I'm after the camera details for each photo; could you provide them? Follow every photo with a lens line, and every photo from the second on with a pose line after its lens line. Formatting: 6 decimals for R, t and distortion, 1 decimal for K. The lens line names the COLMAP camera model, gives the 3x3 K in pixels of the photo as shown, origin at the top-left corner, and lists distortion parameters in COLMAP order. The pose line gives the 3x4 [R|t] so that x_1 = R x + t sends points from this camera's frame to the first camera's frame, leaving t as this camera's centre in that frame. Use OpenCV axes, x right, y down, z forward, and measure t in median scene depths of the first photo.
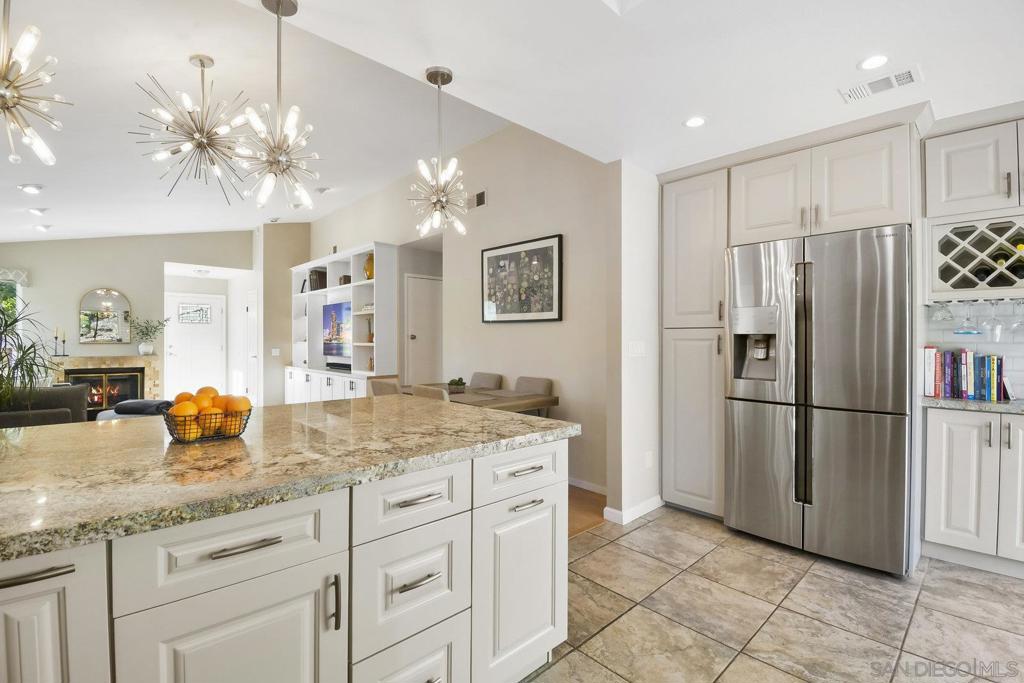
lens RADIAL K [[472.7, 0, 513.5], [0, 472.7, 339.6], [0, 0, 1]] dist [-0.001503, 0.000801]
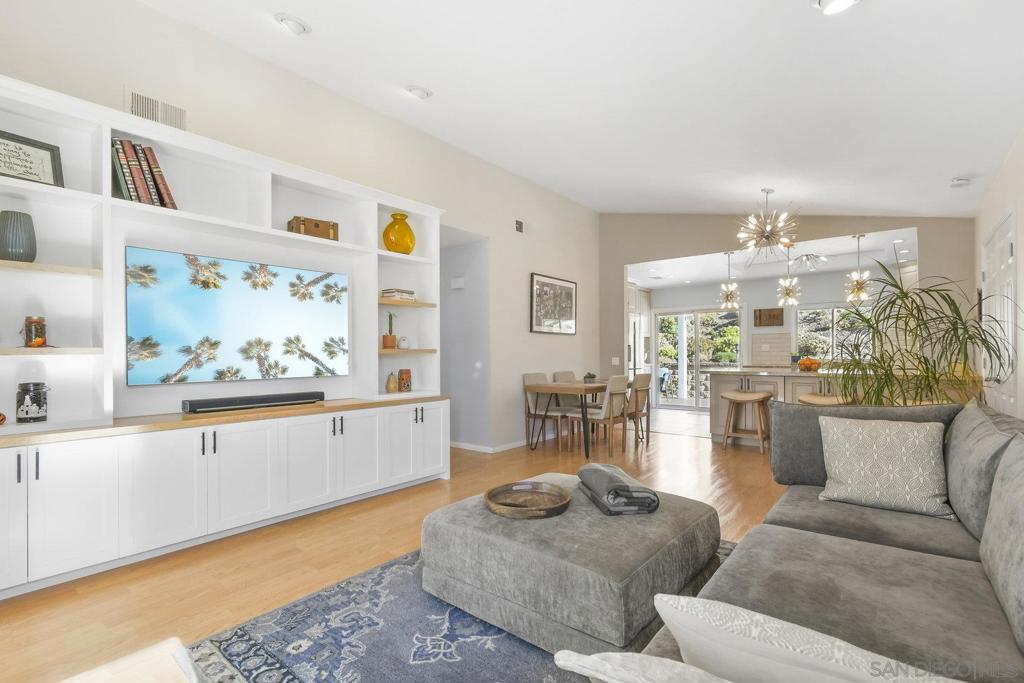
lens RADIAL K [[472.7, 0, 503.4], [0, 472.7, 351.8], [0, 0, 1]] dist [-0.001503, 0.000801]
pose [[-0.117296, 0.000488, 0.993097, -1.283074], [0.006346, 0.999980, 0.000259, 0.015074], [-0.993077, 0.006332, -0.117297, 1.224377]]
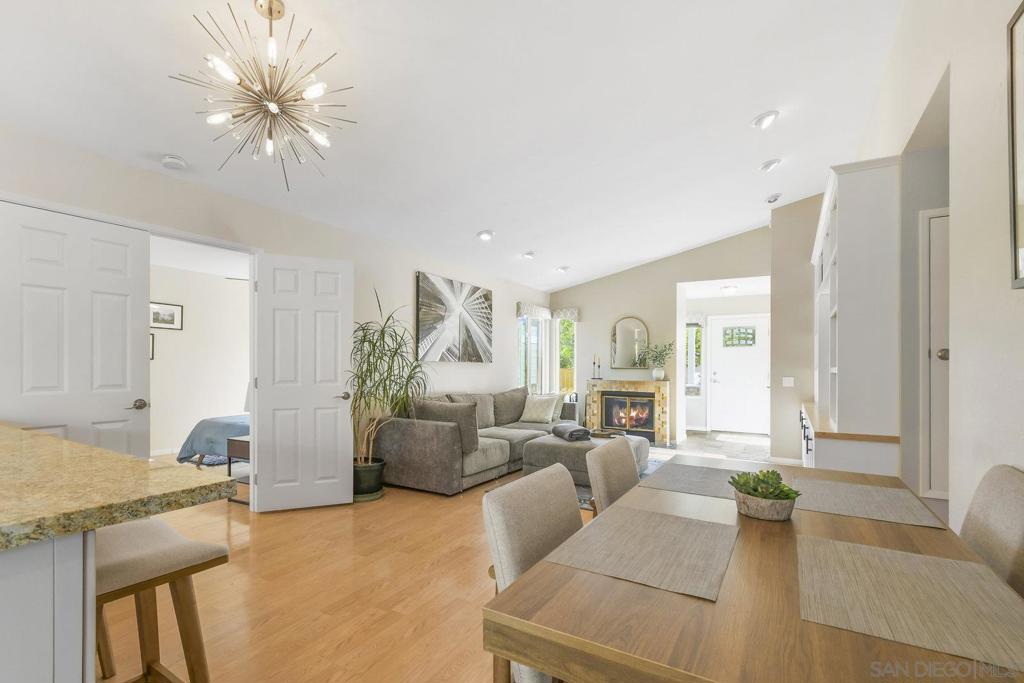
lens RADIAL K [[472.7, 0, 502.6], [0, 472.7, 364.9], [0, 0, 1]] dist [-0.001503, 0.000801]
pose [[0.271829, -0.004923, -0.962333, 0.120490], [-0.005048, 0.999966, -0.006541, 0.012615], [0.962332, 0.006636, 0.271794, 0.642414]]
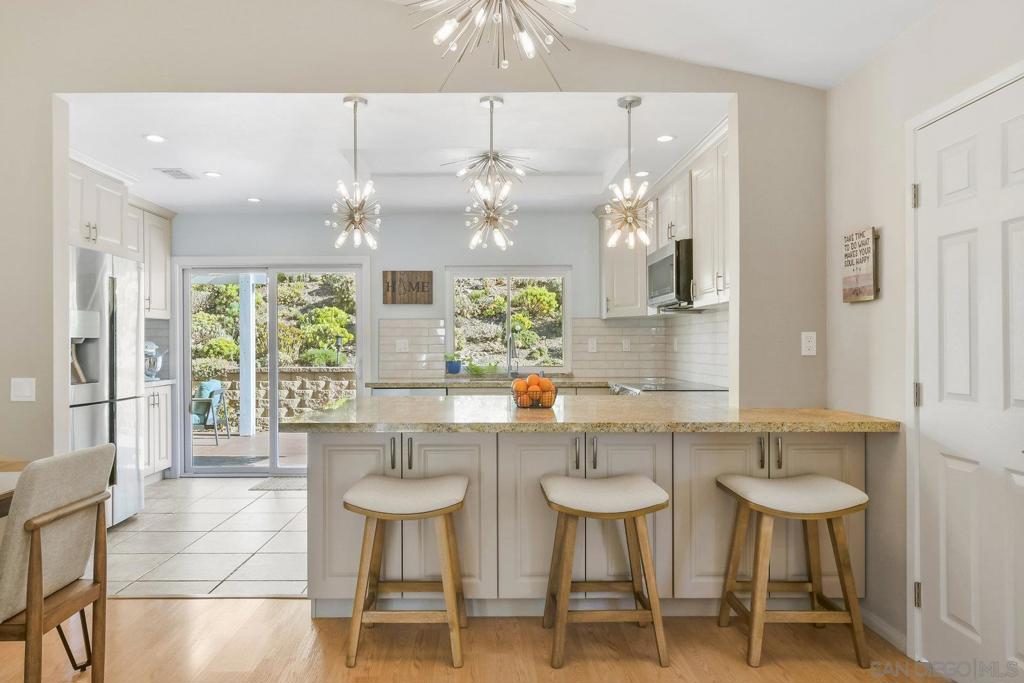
lens RADIAL K [[654.8, 0, 484.4], [0, 654.8, 342.4], [0, 0, 1]] dist [0.006056, -0.003997]
pose [[-0.729019, -0.000475, 0.684493, -0.633854], [0.000702, 0.999999, 0.001441, -0.001284], [-0.684493, 0.001532, -0.729018, 0.862959]]
